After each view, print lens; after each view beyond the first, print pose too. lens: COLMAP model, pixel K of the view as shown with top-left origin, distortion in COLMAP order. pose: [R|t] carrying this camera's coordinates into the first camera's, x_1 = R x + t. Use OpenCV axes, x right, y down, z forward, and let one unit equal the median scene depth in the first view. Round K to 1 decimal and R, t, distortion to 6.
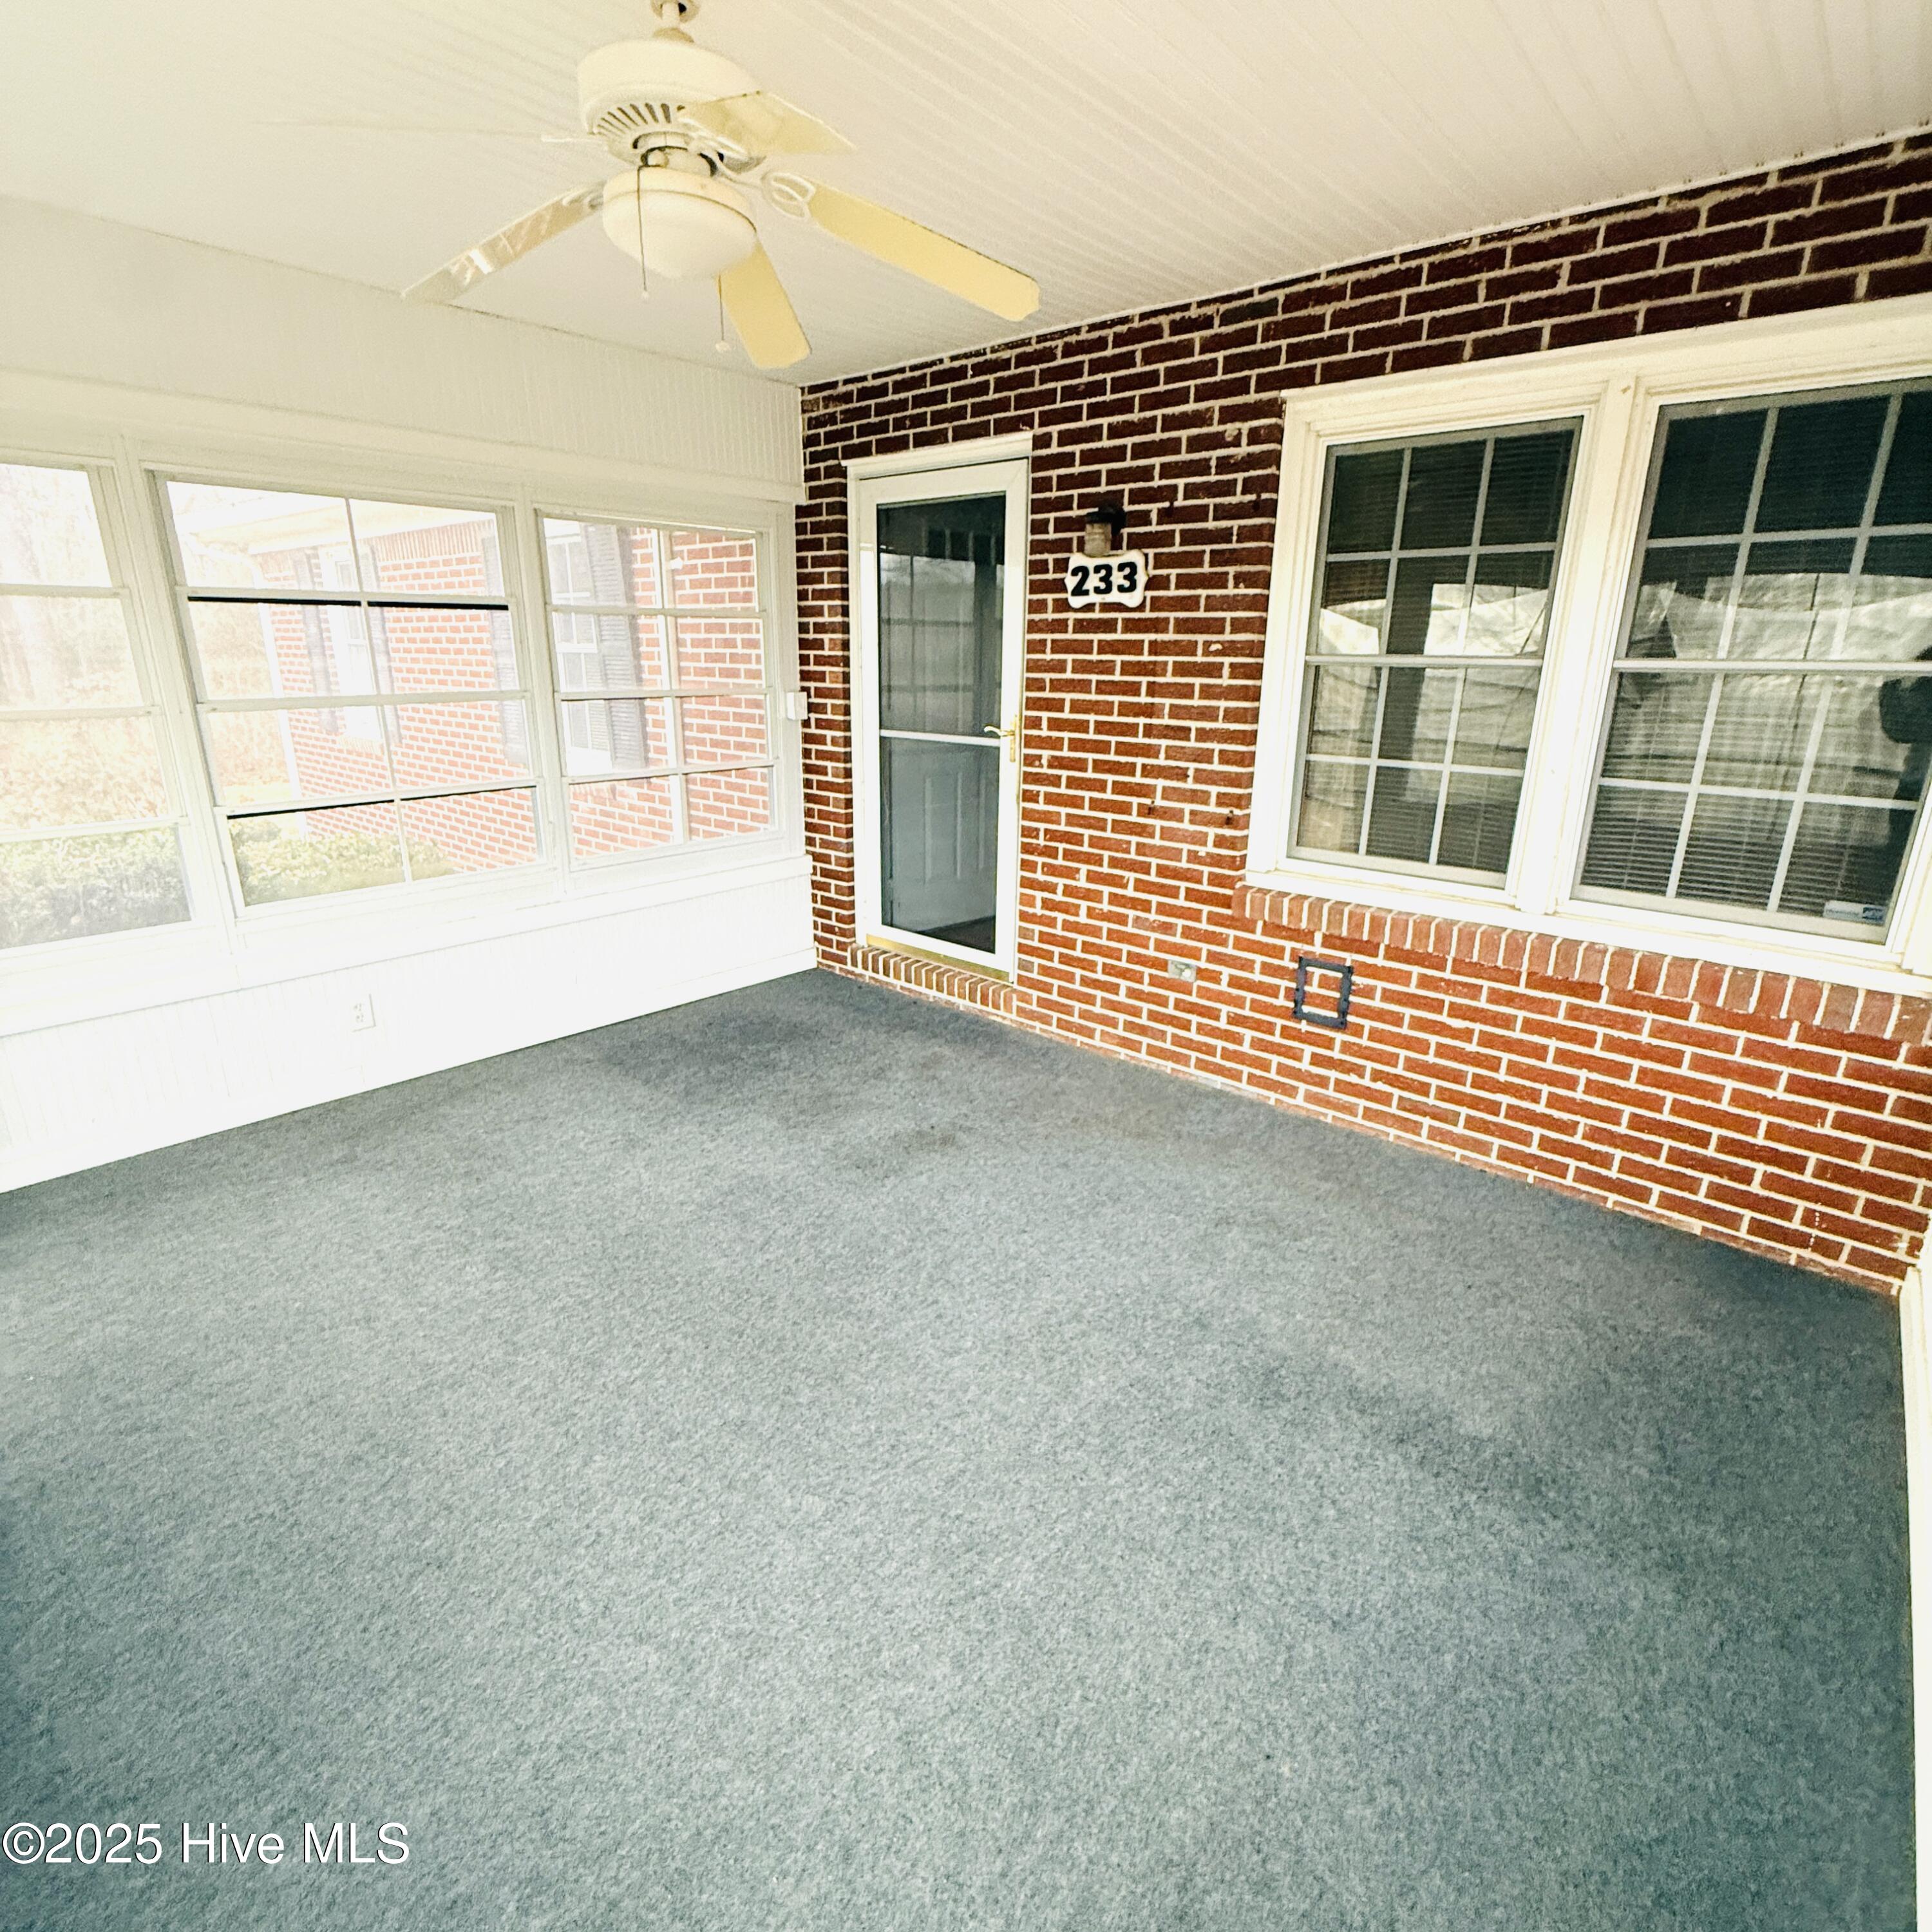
lens RADIAL K [[1029.2, 0, 966.0], [0, 1029.2, 966.0], [0, 0, 1]] dist [0.001558, -0.001397]
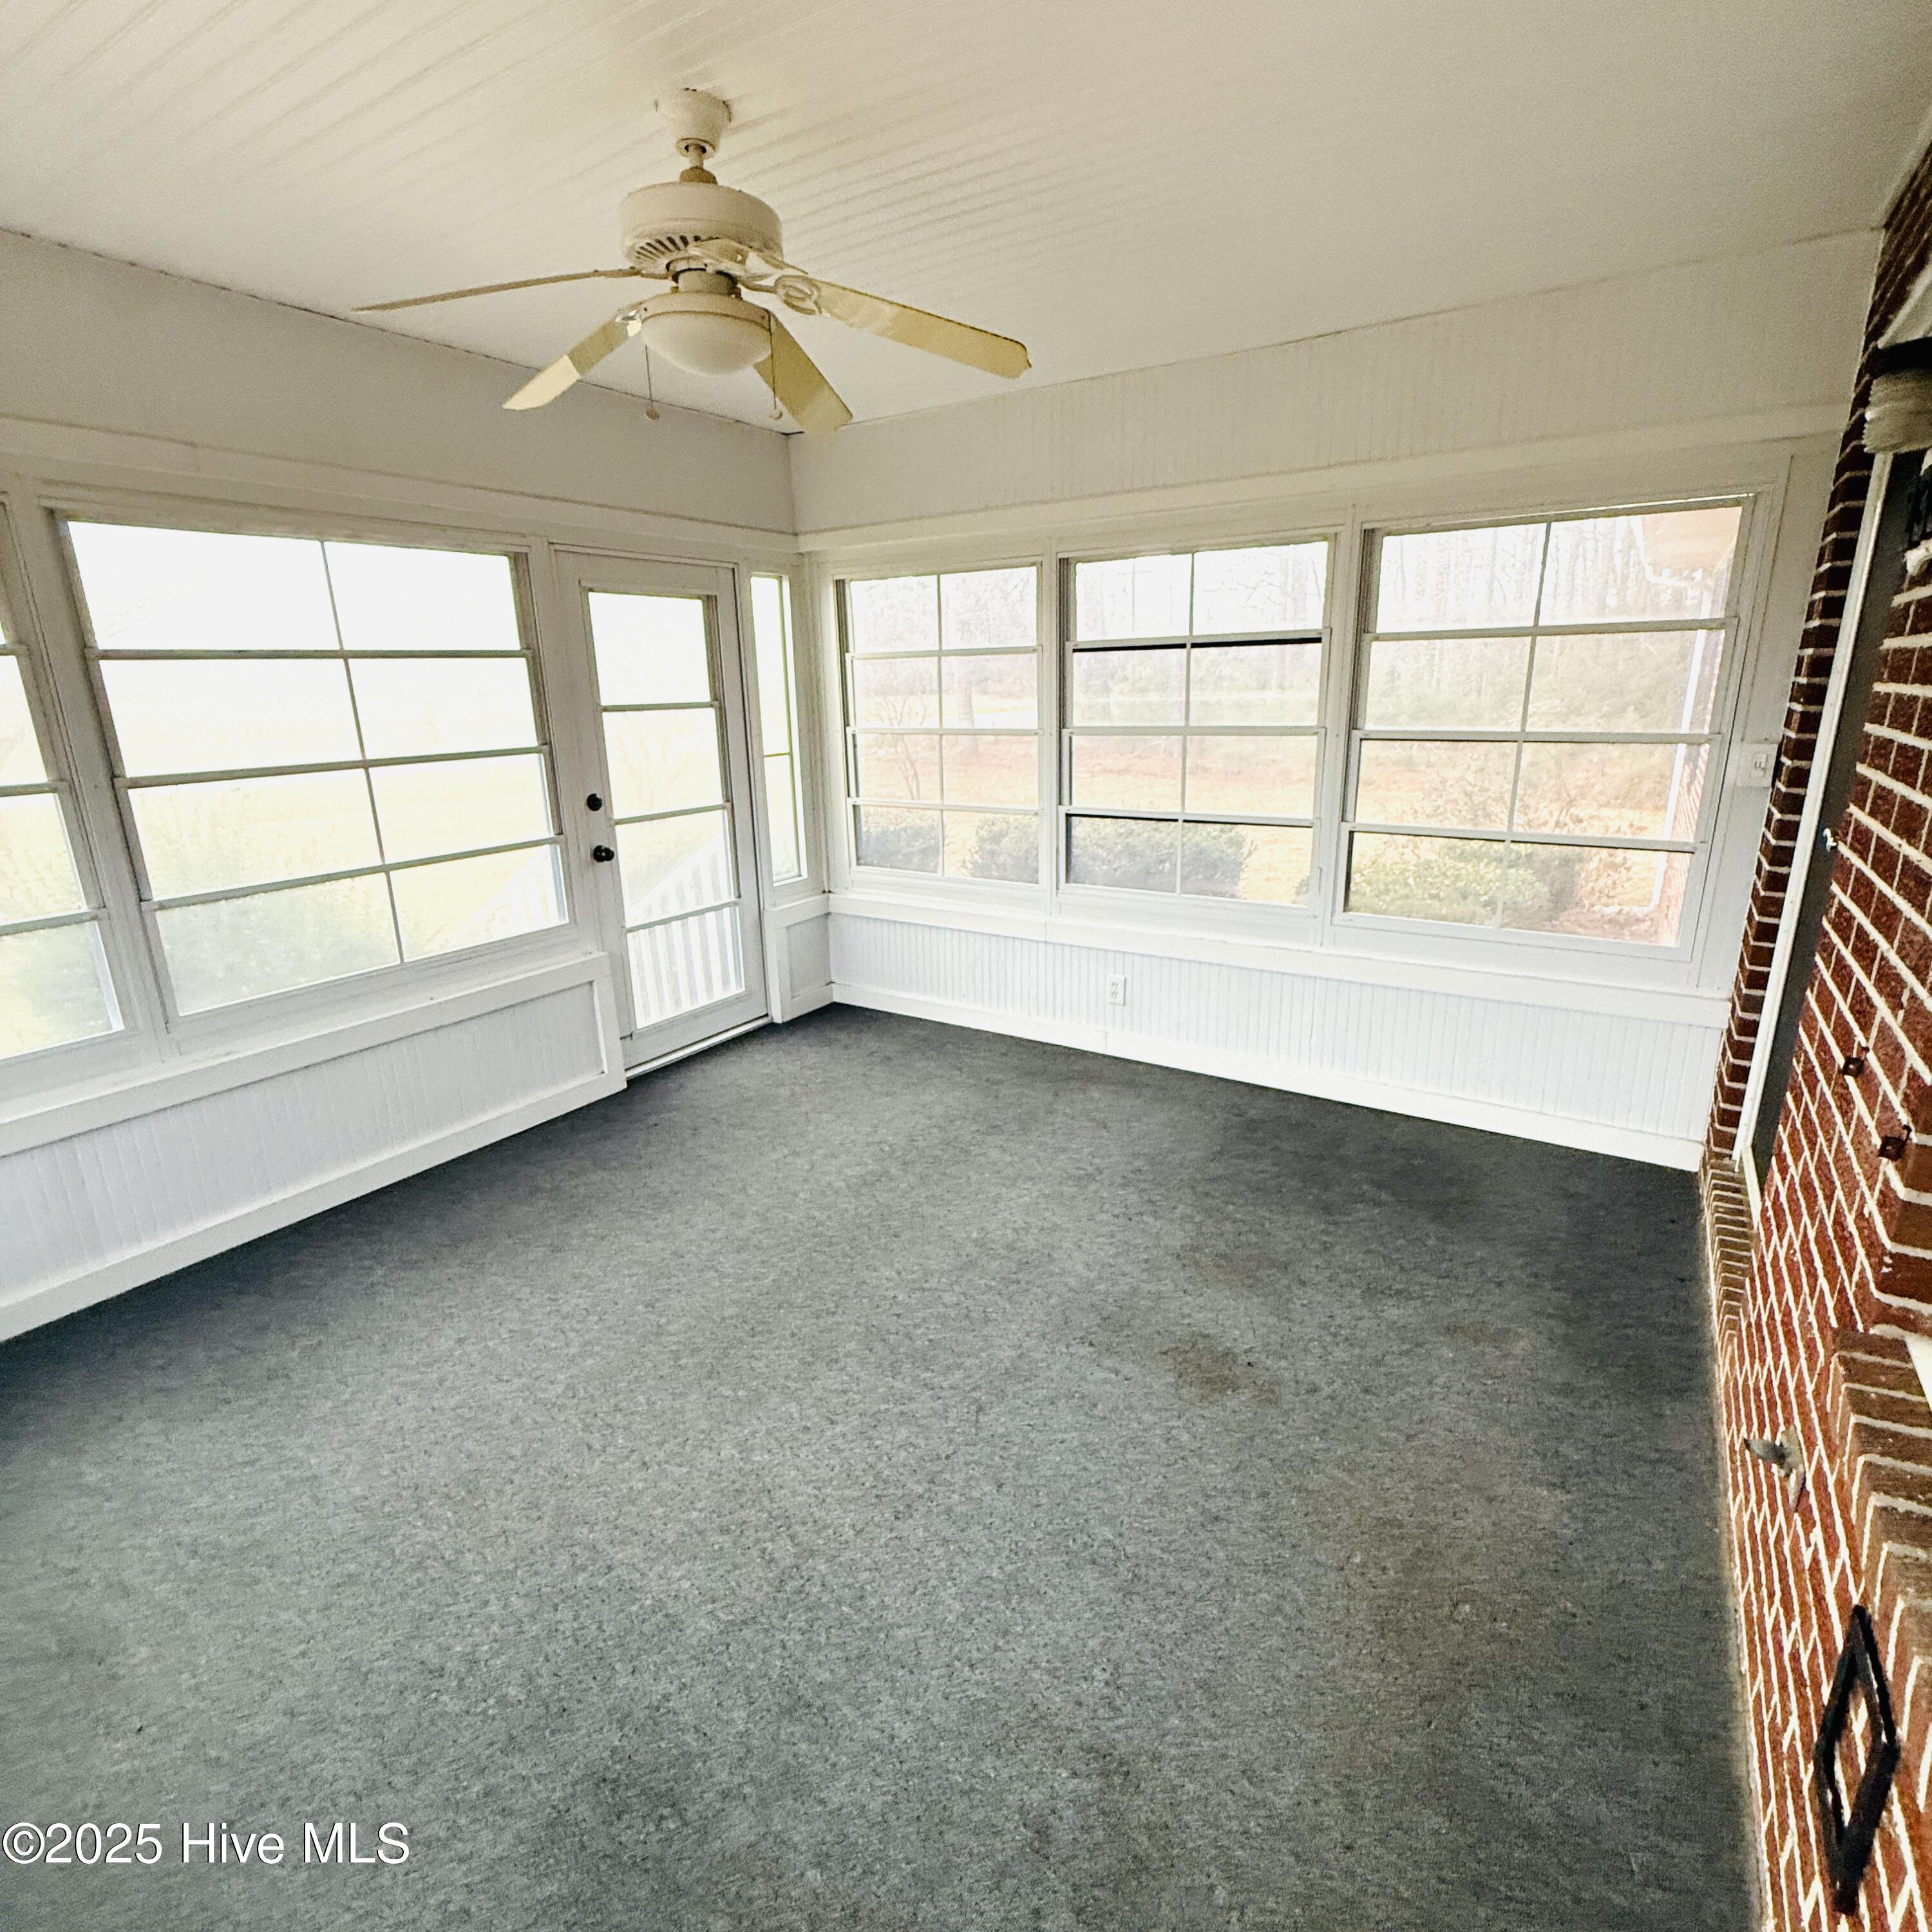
lens RADIAL K [[1029.2, 0, 966.0], [0, 1029.2, 966.0], [0, 0, 1]] dist [0.001558, -0.001397]
pose [[0.144303, 0.251344, -0.957080, 0.603878], [-0.273648, 0.939621, 0.205499, -0.208628], [0.950943, 0.232249, 0.204370, 0.691120]]
